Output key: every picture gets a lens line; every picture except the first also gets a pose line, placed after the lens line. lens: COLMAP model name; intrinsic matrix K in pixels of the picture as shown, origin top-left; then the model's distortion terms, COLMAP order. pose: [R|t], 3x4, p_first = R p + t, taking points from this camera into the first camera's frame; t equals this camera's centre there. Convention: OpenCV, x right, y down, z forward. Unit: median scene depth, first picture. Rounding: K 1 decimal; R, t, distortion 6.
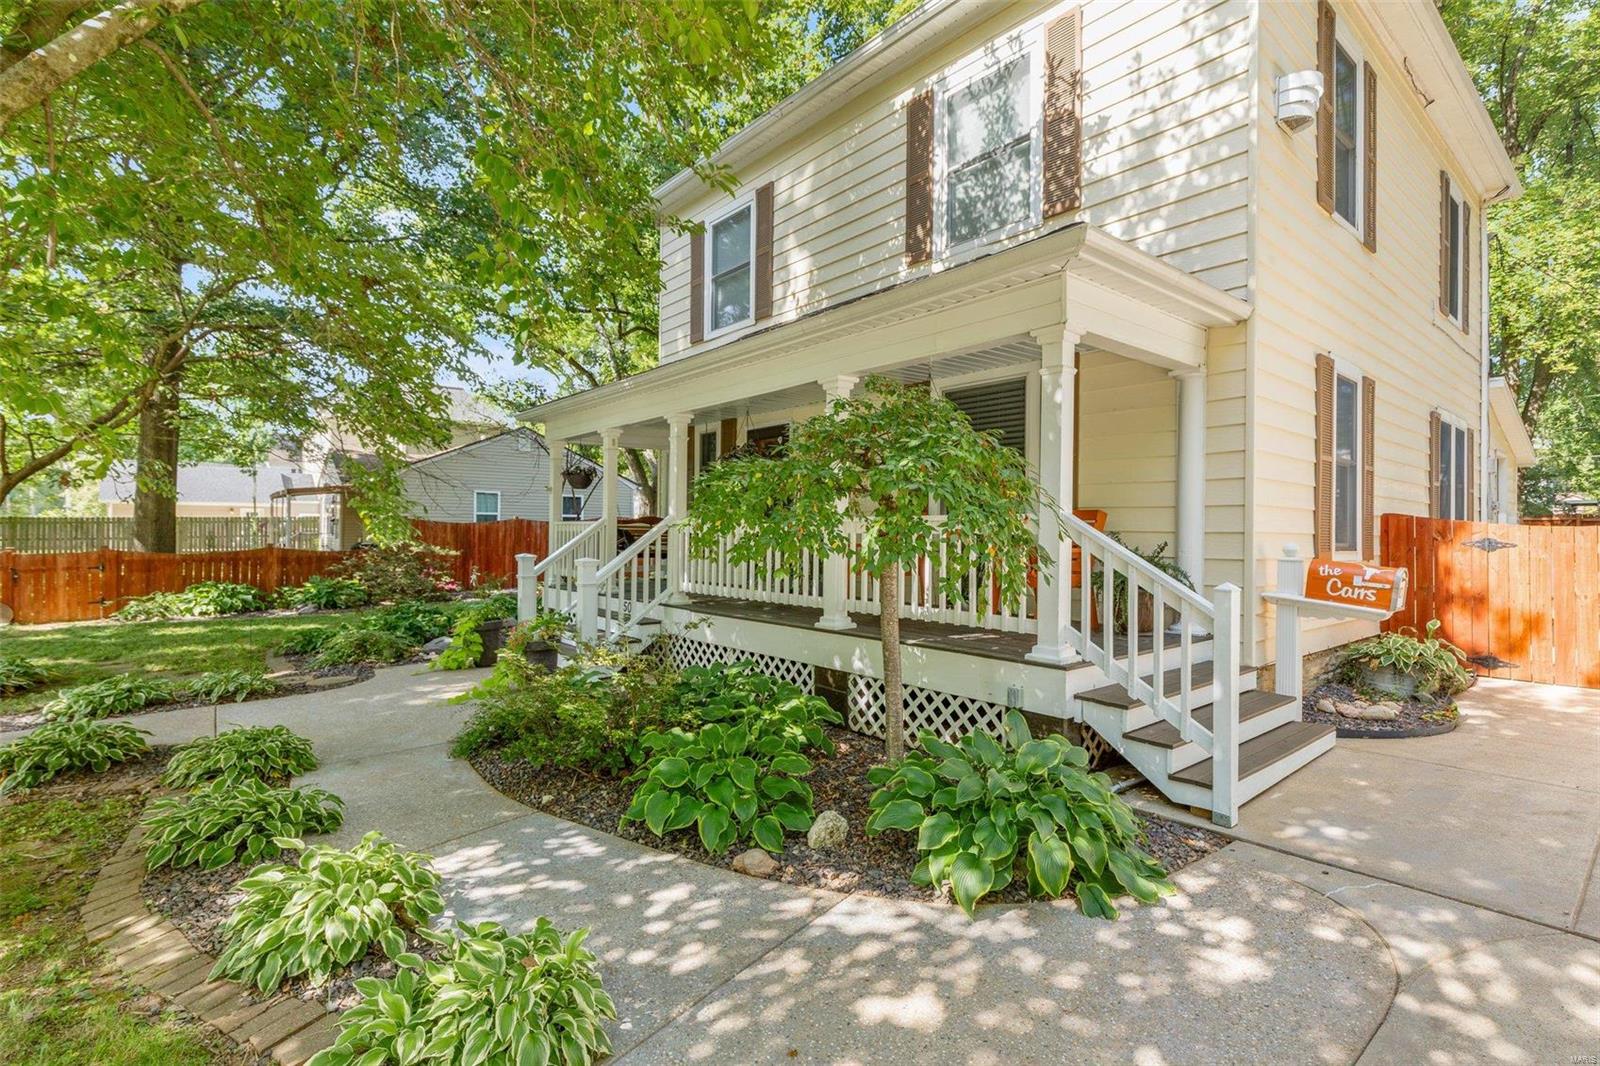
lens RADIAL K [[774.3, 0, 800.0], [0, 774.3, 533.0], [0, 0, 1]] dist [-0.002923, -0.000922]
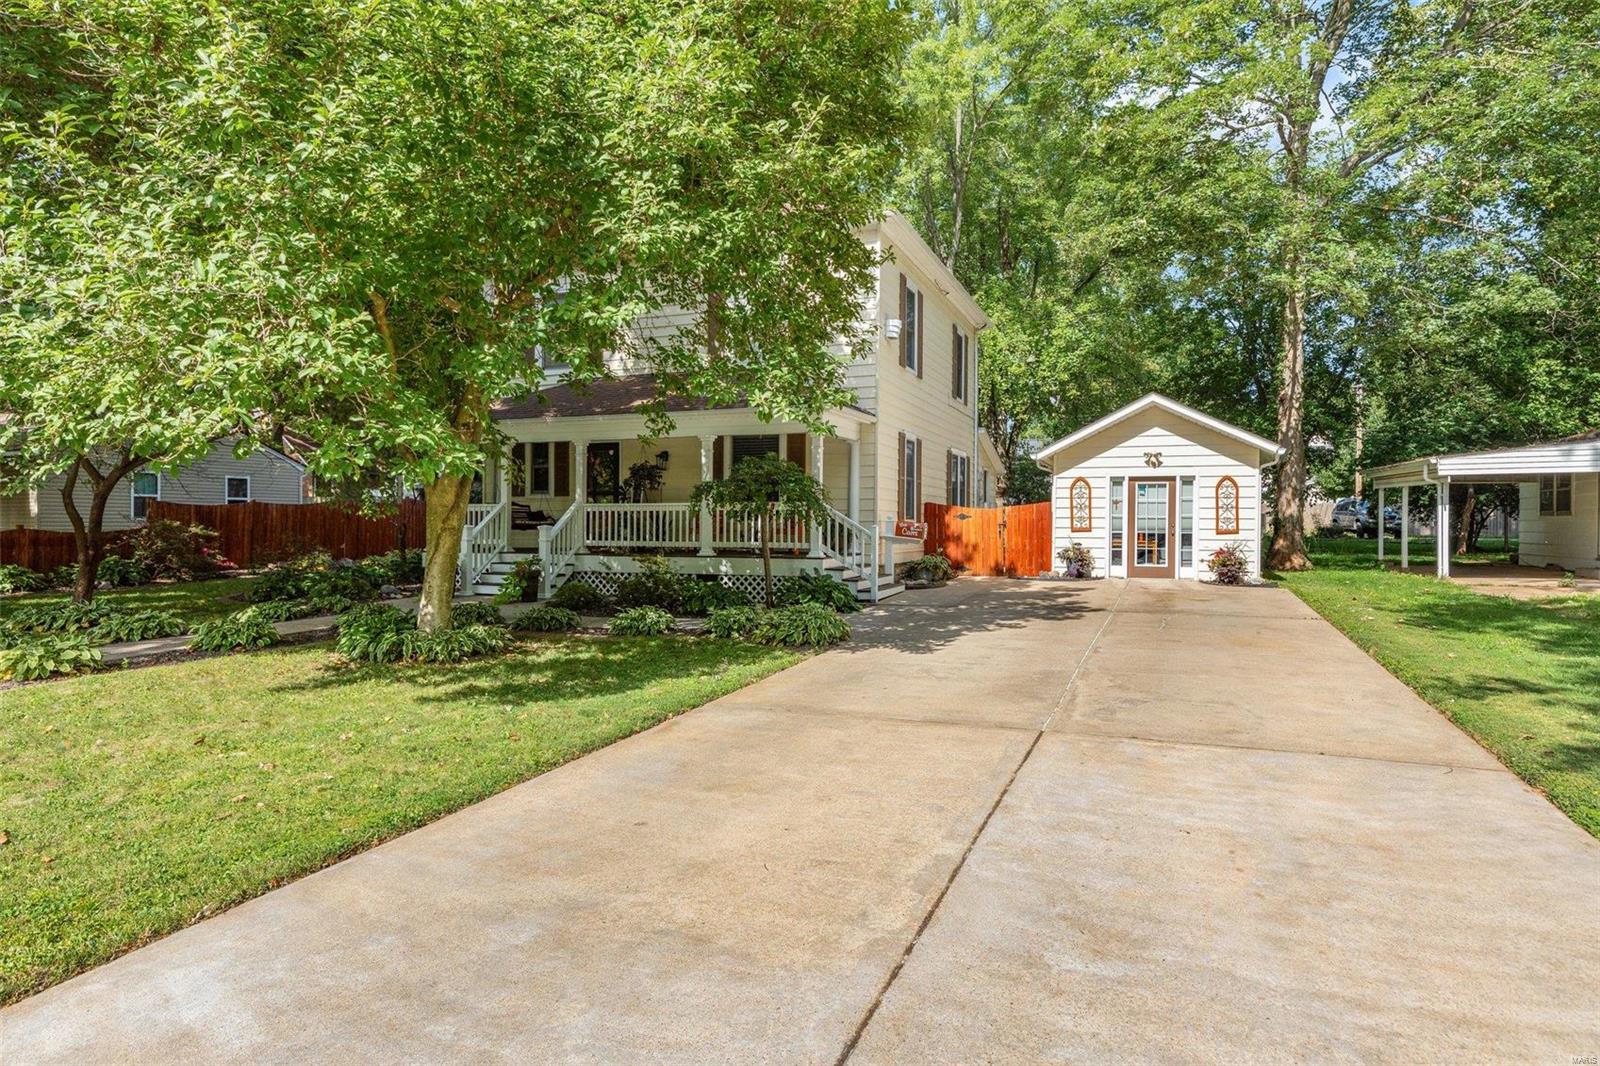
lens RADIAL K [[965.8, 0, 800.0], [0, 965.8, 533.0], [0, 0, 1]] dist [0.003827, 0.001013]
pose [[0.882810, -0.007974, 0.469662, -0.833258], [0.002741, 0.999926, 0.011825, 0.027847], [-0.469722, -0.009152, 0.882767, -1.237035]]
